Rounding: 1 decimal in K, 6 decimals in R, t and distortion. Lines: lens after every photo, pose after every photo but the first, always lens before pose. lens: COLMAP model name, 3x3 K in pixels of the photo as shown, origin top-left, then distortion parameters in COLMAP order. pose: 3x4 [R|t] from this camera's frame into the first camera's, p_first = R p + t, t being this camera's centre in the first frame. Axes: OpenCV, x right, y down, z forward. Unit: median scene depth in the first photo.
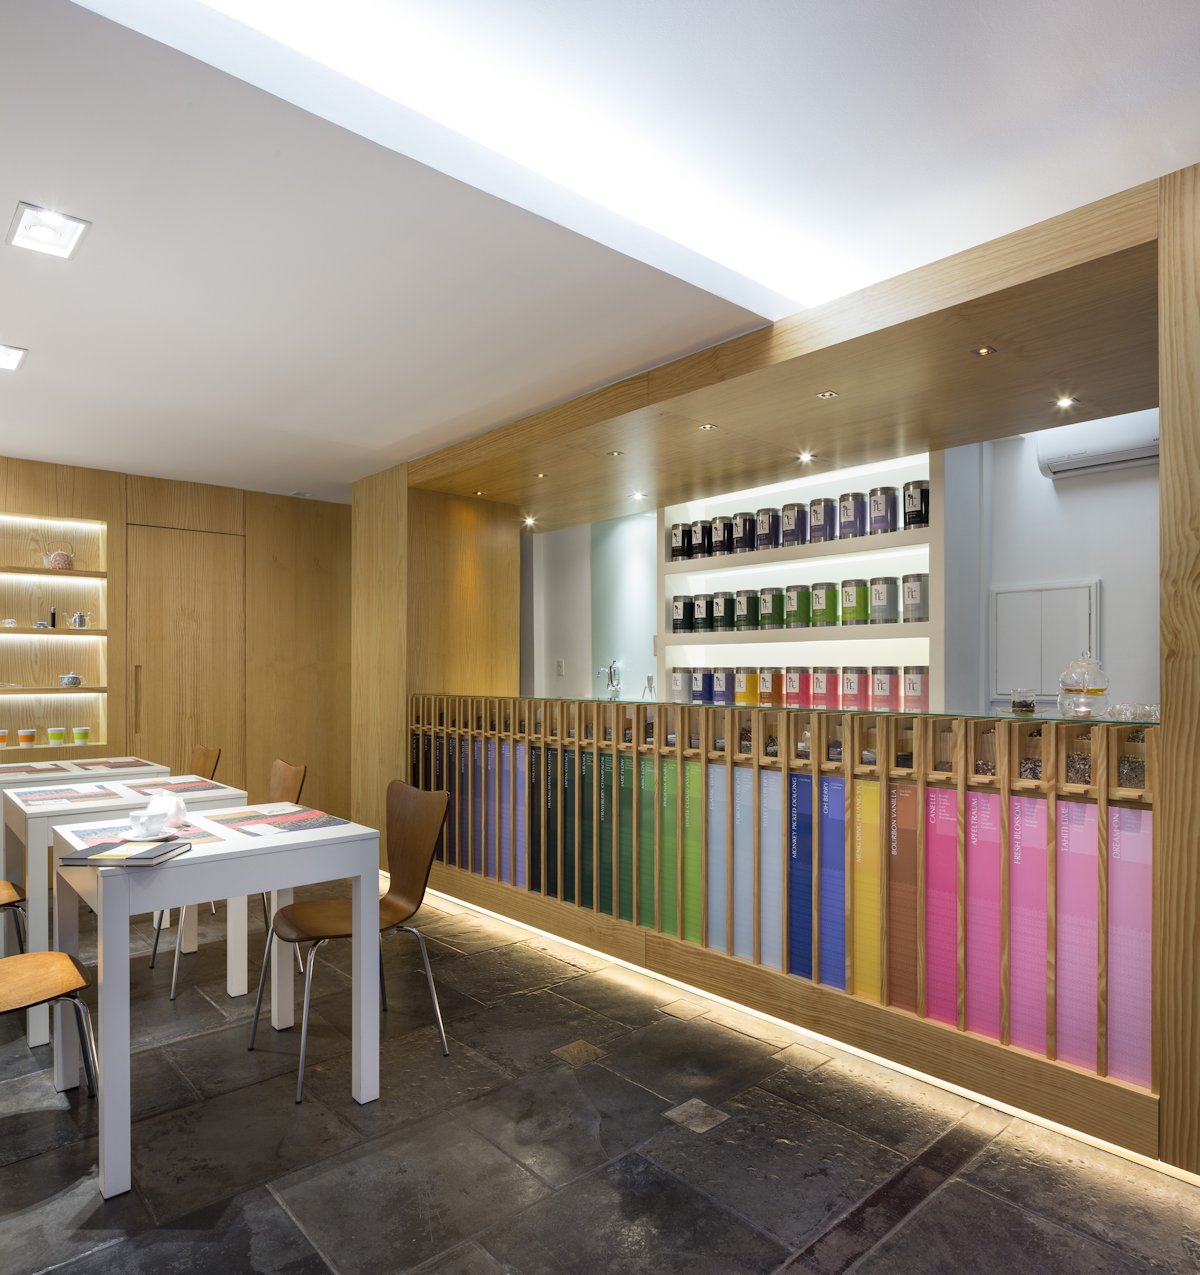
lens RADIAL K [[826.0, 0, 600.0], [0, 826.0, 637.5], [0, 0, 1]] dist [-0.007360, -0.002295]
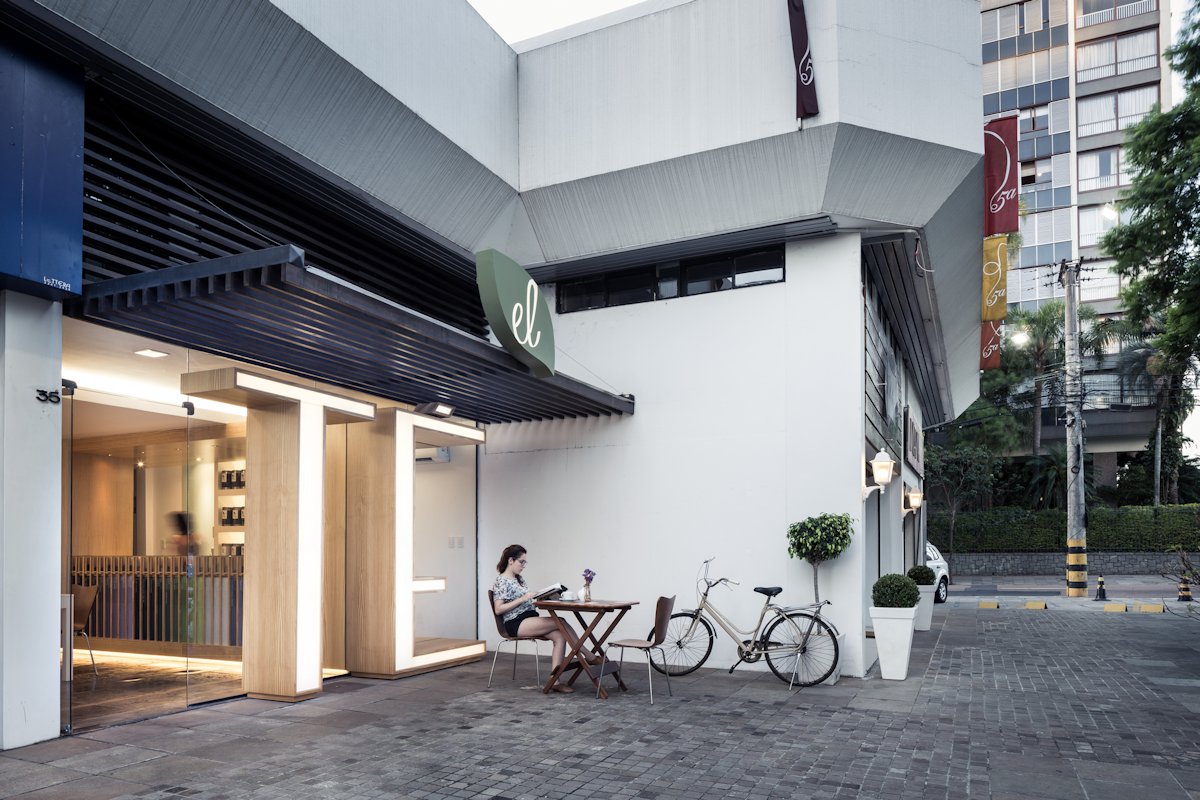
lens RADIAL K [[817.0, 0, 594.3], [0, 817.0, 536.2], [0, 0, 1]] dist [-0.007787, -0.003012]
pose [[0.922044, 0.007051, 0.387020, 0.164917], [-0.014352, 0.999769, 0.015979, -0.026832], [-0.386818, -0.020288, 0.921933, -1.208824]]
